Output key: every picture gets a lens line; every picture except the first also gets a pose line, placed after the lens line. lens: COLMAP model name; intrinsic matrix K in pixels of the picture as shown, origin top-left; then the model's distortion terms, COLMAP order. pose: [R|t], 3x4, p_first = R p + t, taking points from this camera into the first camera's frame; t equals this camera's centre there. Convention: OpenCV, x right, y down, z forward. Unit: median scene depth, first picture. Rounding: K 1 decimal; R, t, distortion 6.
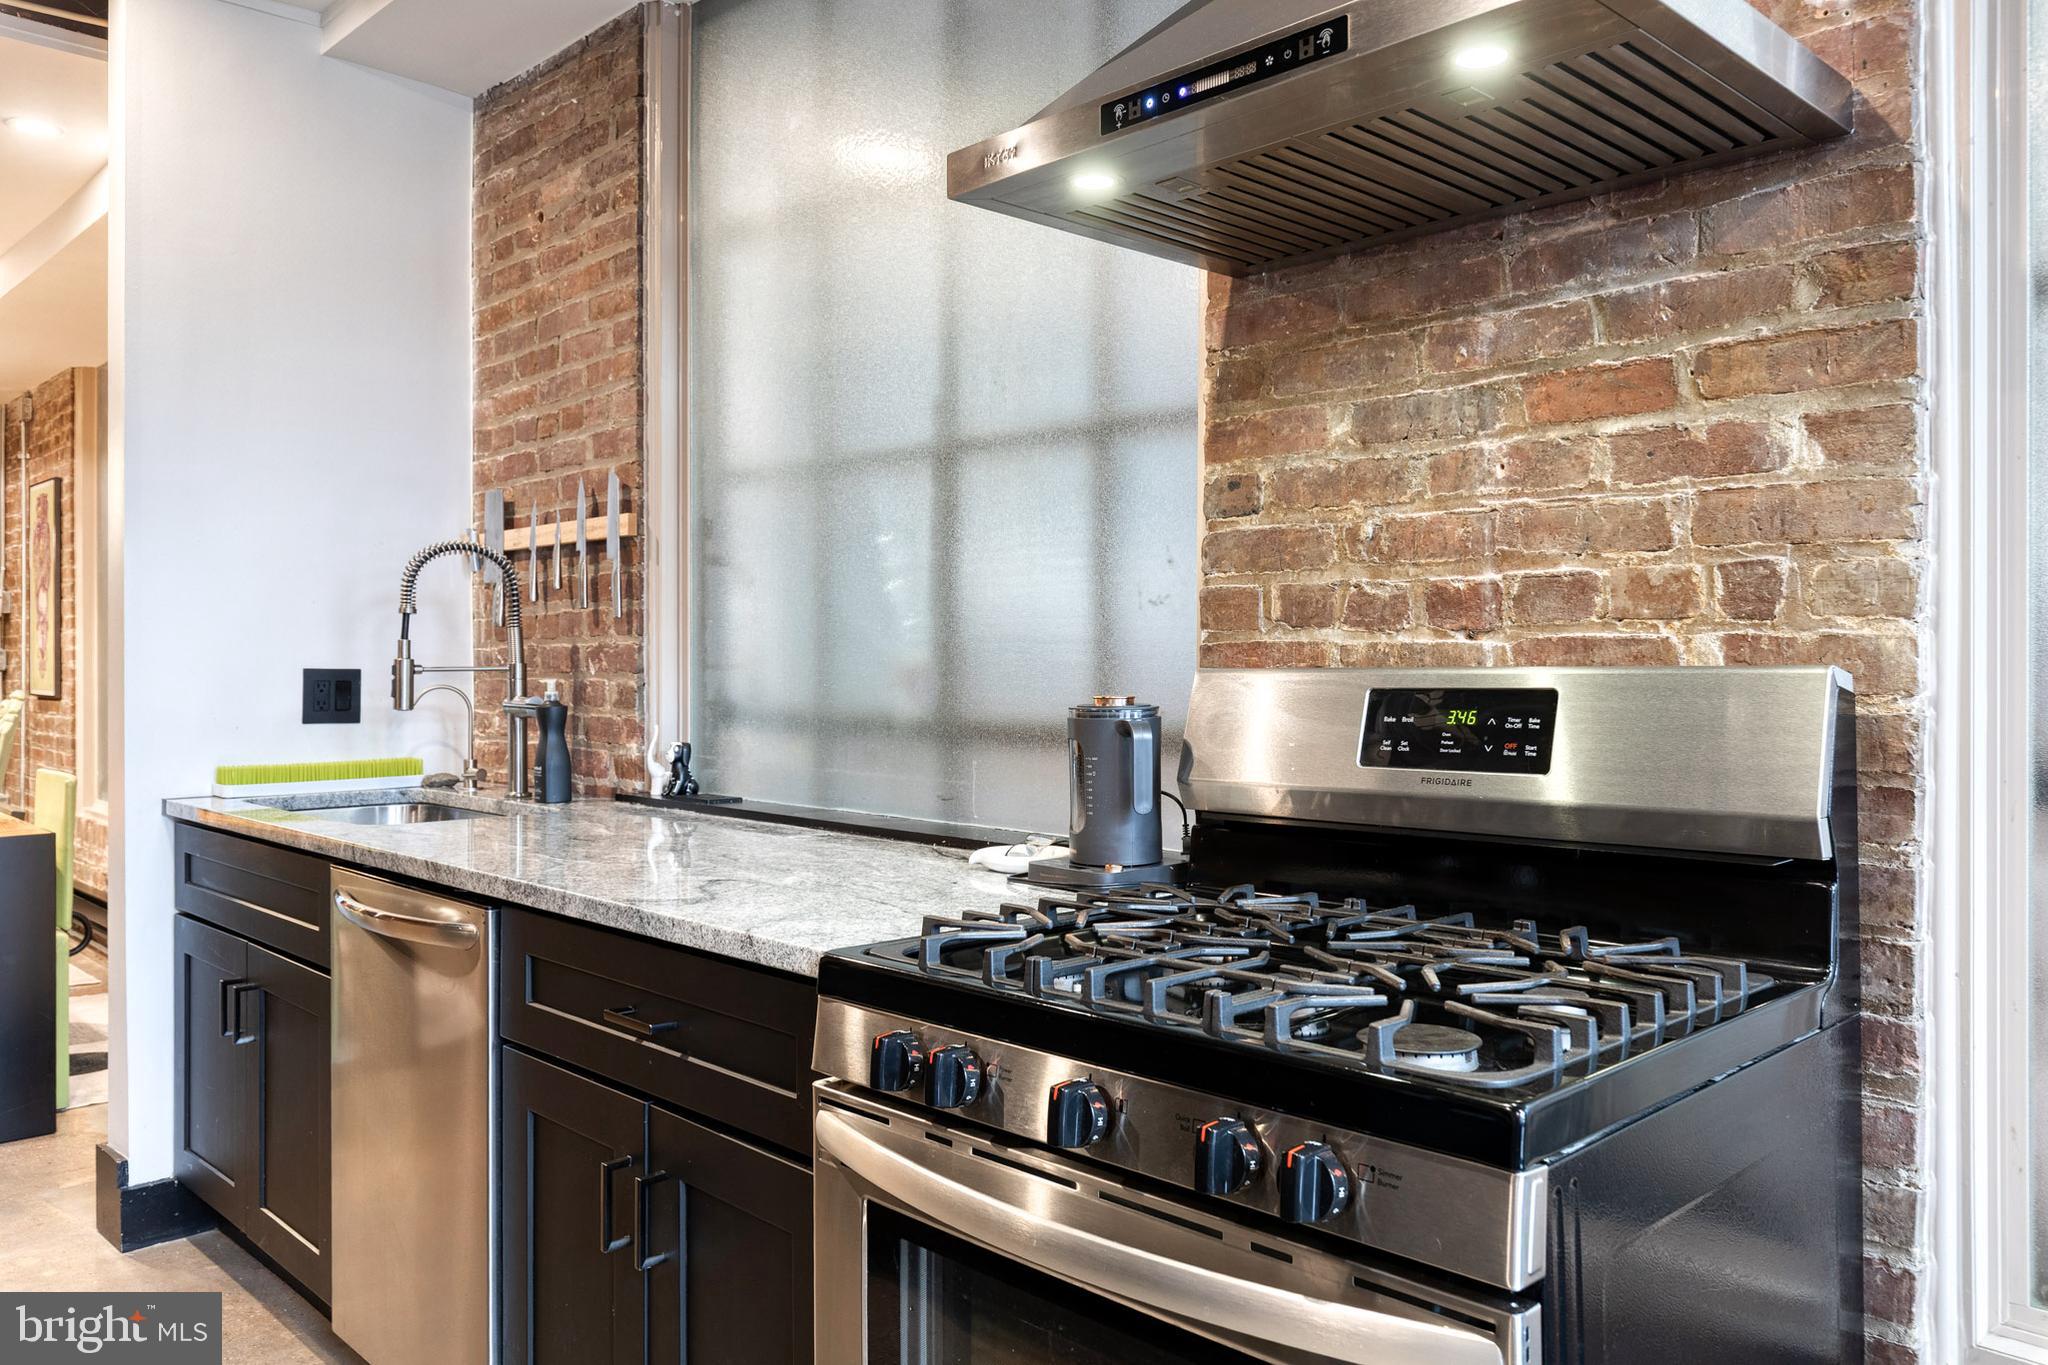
lens RADIAL K [[1513.3, 0, 1022.1], [0, 1513.3, 677.4], [0, 0, 1]] dist [0.003167, -0.005548]
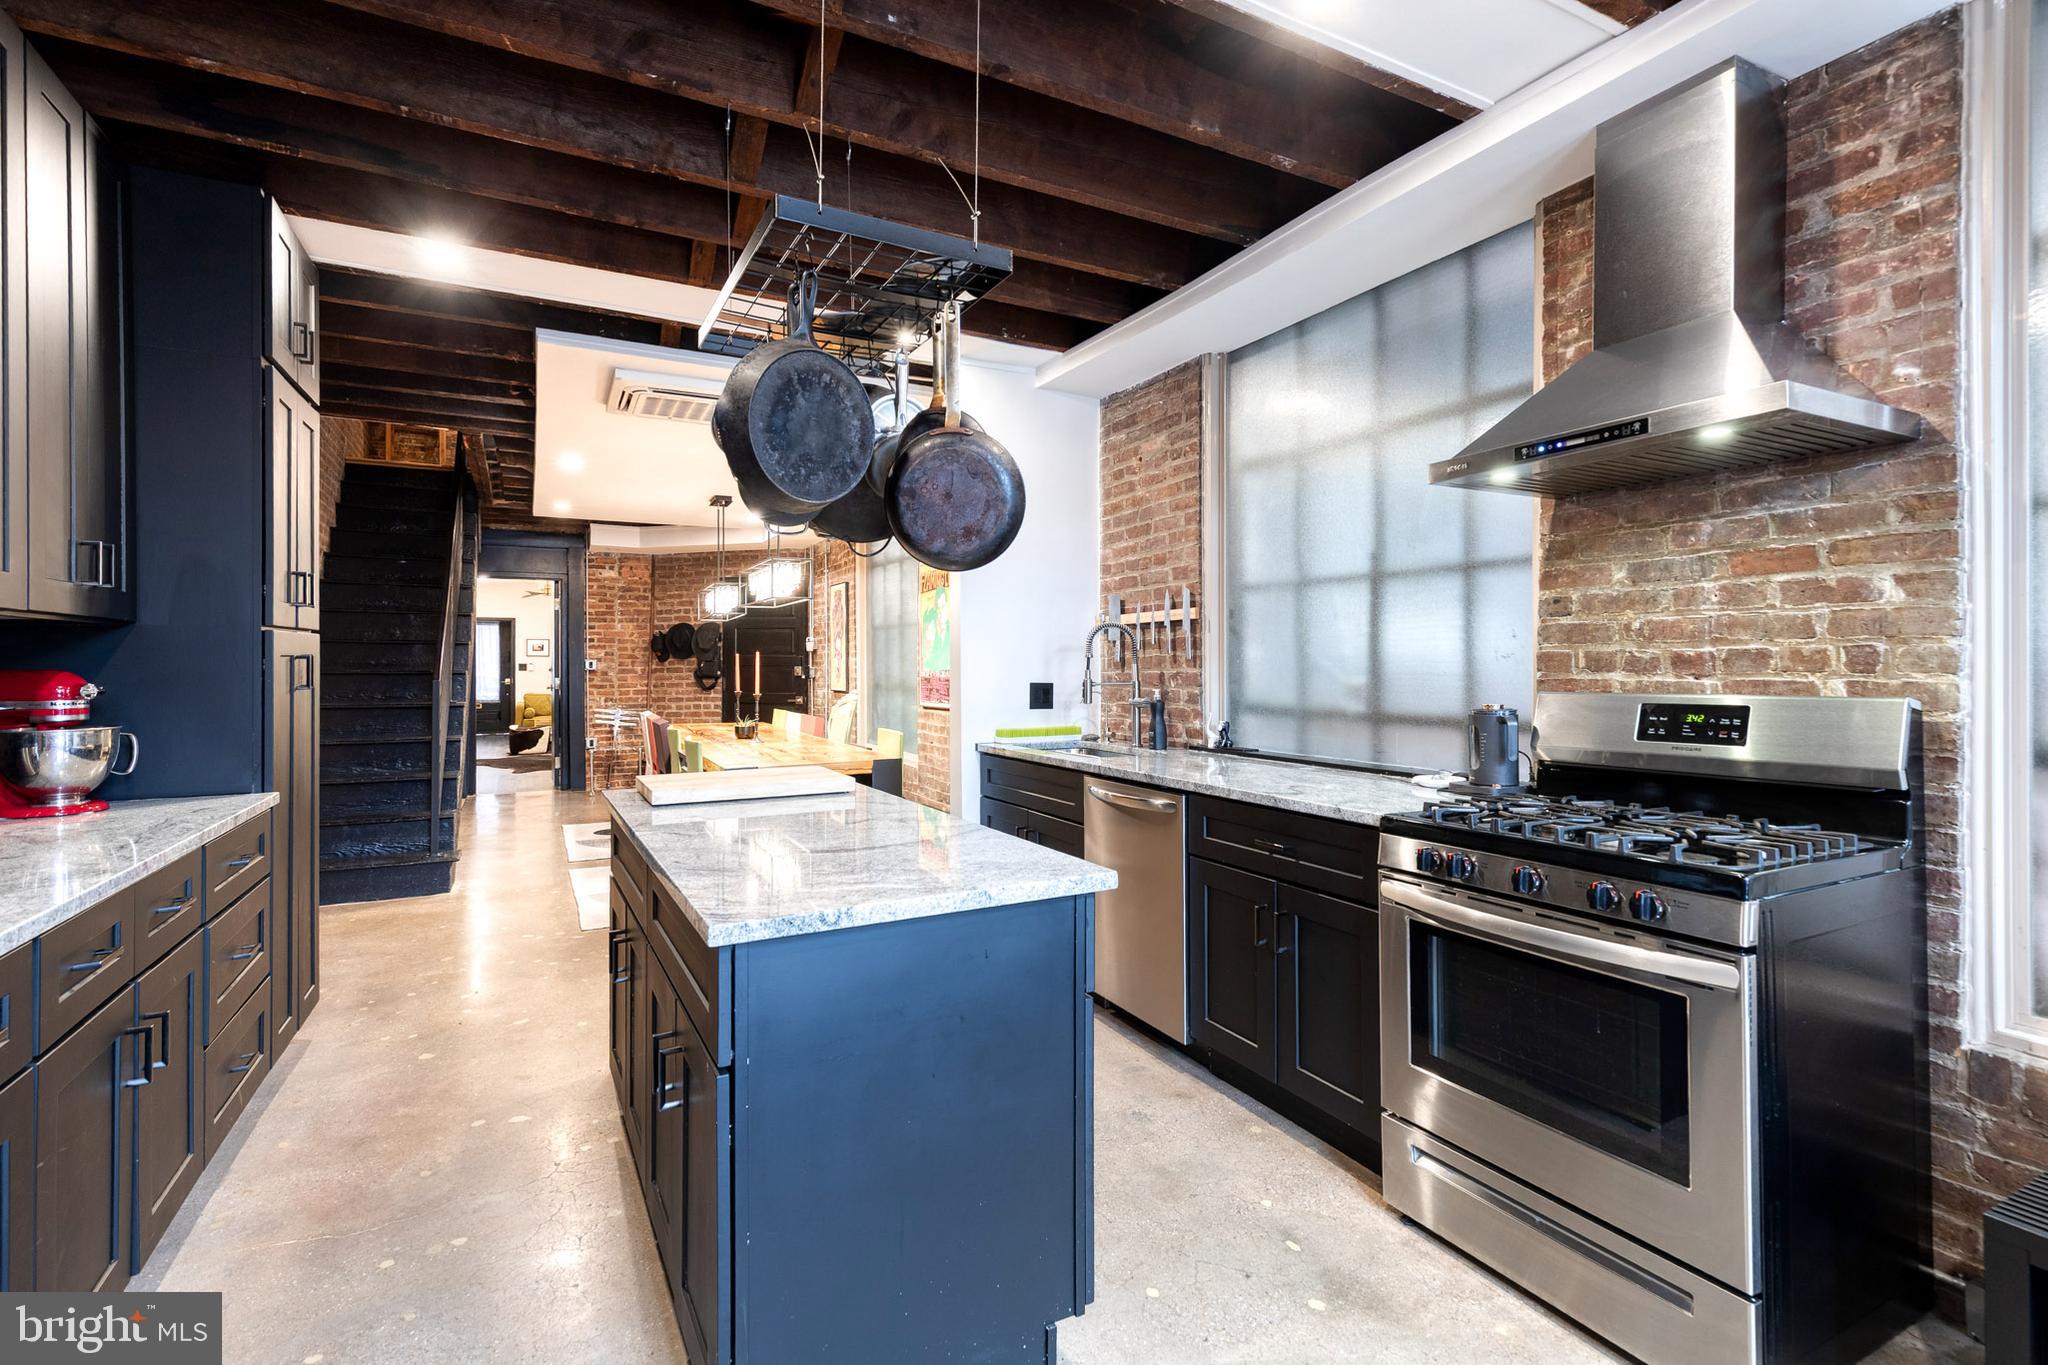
lens RADIAL K [[943.5, 0, 1022.2], [0, 943.5, 672.5], [0, 0, 1]] dist [0.003898, -0.000468]
pose [[0.958441, 0.000349, -0.285291, -0.224121], [-0.001561, 0.999991, -0.004024, -0.029672], [0.285287, 0.004302, 0.958432, -0.509183]]
